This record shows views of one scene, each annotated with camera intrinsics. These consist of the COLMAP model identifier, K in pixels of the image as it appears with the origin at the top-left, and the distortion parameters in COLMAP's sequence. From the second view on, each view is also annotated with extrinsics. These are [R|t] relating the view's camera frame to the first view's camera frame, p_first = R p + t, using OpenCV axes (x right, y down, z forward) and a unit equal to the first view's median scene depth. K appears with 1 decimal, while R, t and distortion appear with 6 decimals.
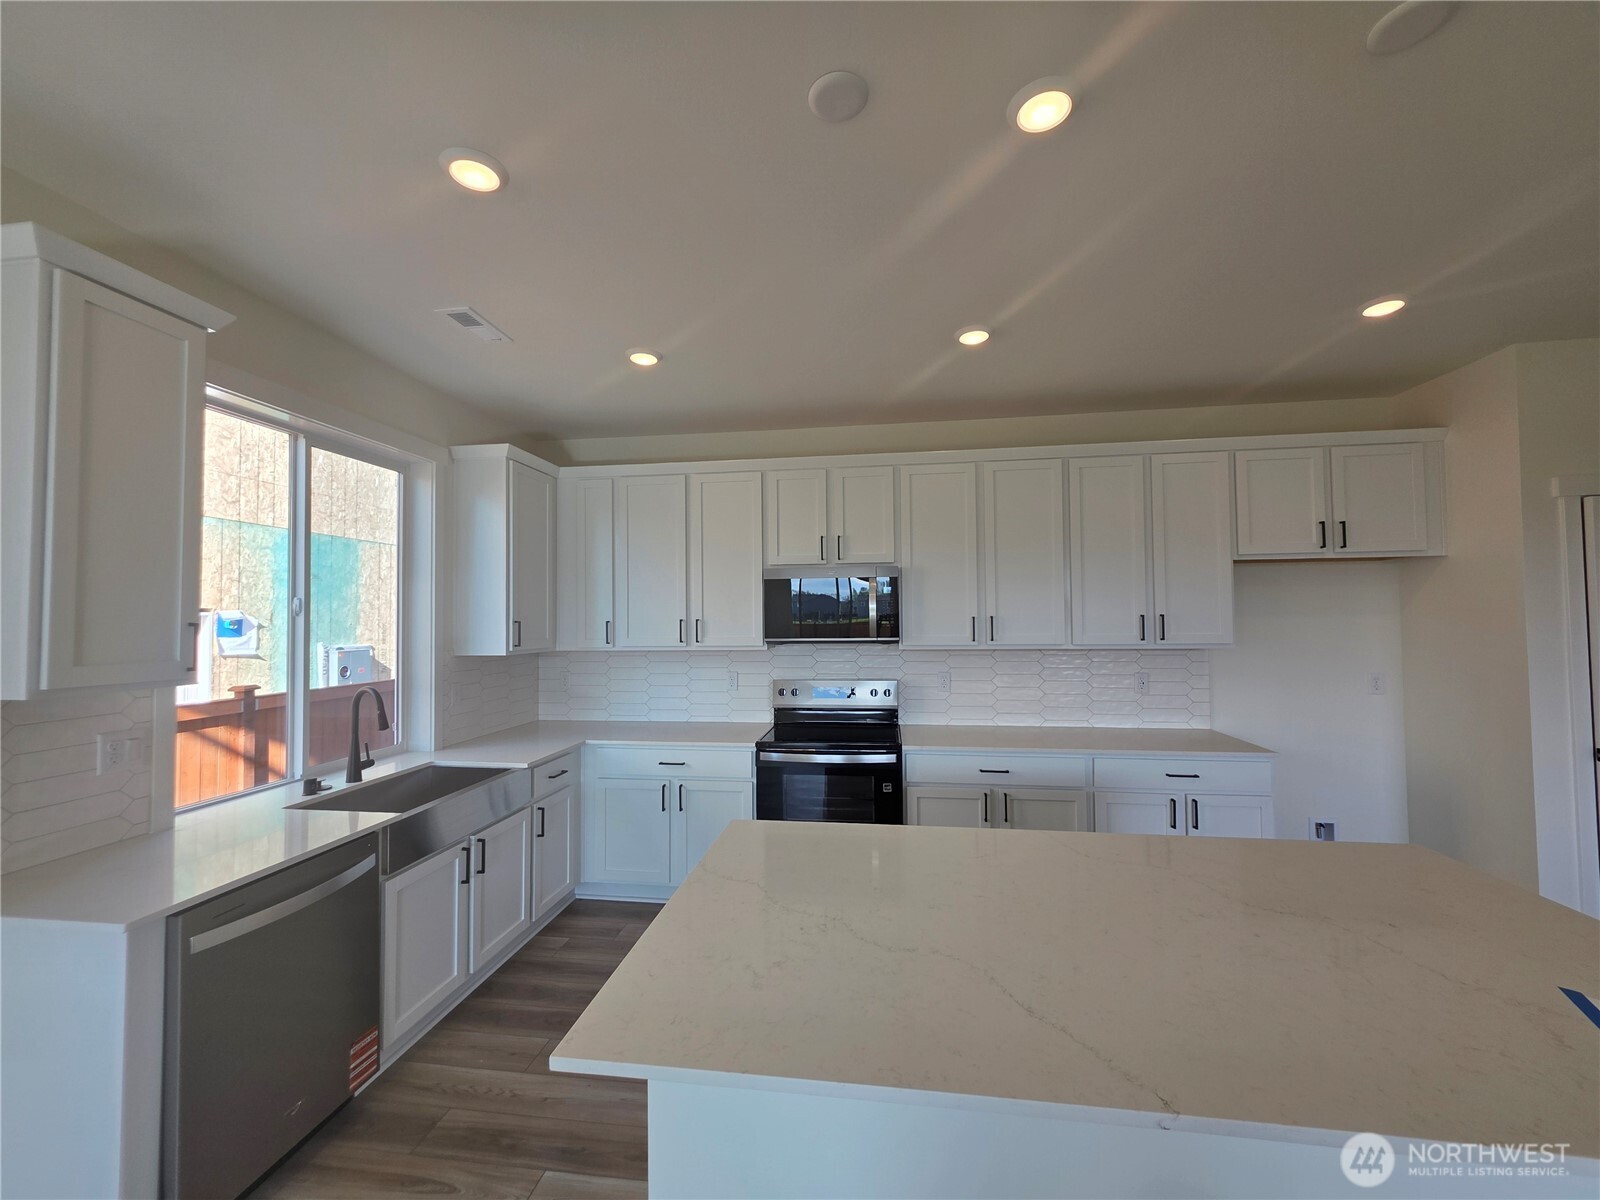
lens RADIAL K [[637.2, 0, 800.0], [0, 637.2, 600.0], [0, 0, 1]] dist [0.007447, 0.000002]
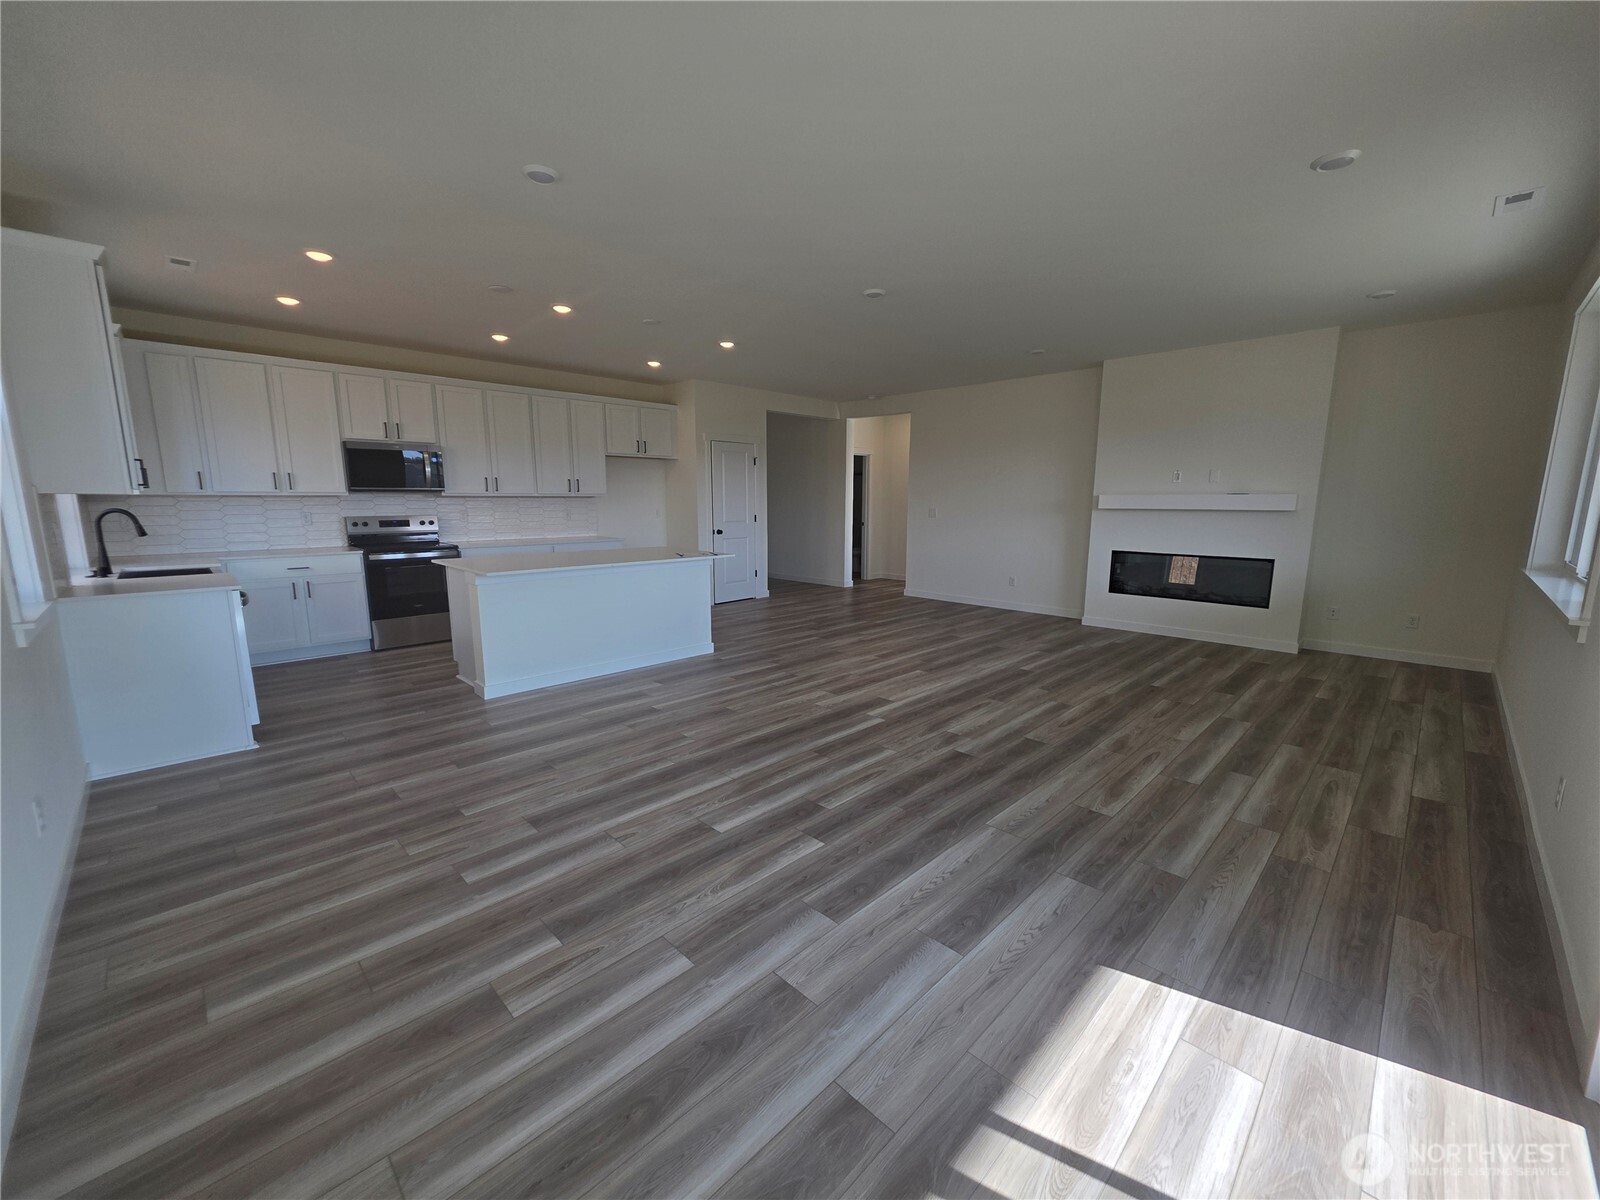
lens RADIAL K [[637.2, 0, 800.0], [0, 637.2, 600.0], [0, 0, 1]] dist [0.007447, 0.000002]
pose [[0.602703, -0.116490, 0.789417, -0.658504], [-0.030747, 0.985162, 0.168849, 0.034425], [-0.797373, -0.126038, 0.590179, -0.825313]]
